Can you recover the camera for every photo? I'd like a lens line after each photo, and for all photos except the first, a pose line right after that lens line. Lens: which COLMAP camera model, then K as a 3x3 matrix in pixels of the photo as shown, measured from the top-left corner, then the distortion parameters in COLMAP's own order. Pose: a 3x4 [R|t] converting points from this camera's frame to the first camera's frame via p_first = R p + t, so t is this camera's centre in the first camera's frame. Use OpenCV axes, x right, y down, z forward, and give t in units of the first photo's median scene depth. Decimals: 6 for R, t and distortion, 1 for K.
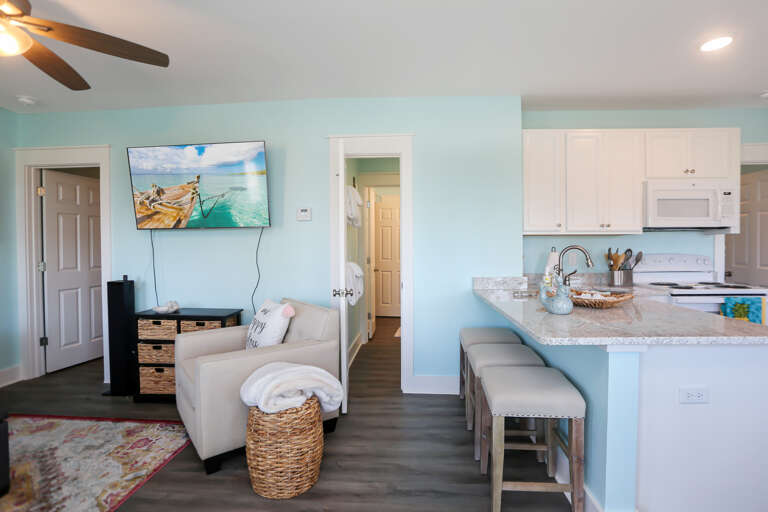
lens RADIAL K [[376.1, 0, 385.0], [0, 376.1, 246.4], [0, 0, 1]] dist [-0.064487, 0.023600]
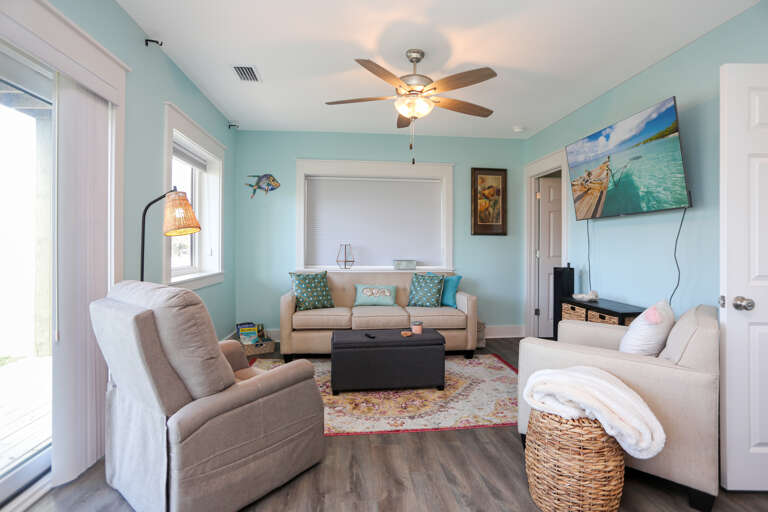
lens RADIAL K [[376.1, 0, 385.0], [0, 376.1, 246.4], [0, 0, 1]] dist [-0.064487, 0.023600]
pose [[0.175224, 0.010742, -0.984470, 0.307345], [-0.007925, 0.999923, 0.009500, 0.025140], [0.984497, 0.006138, 0.175296, 0.275713]]
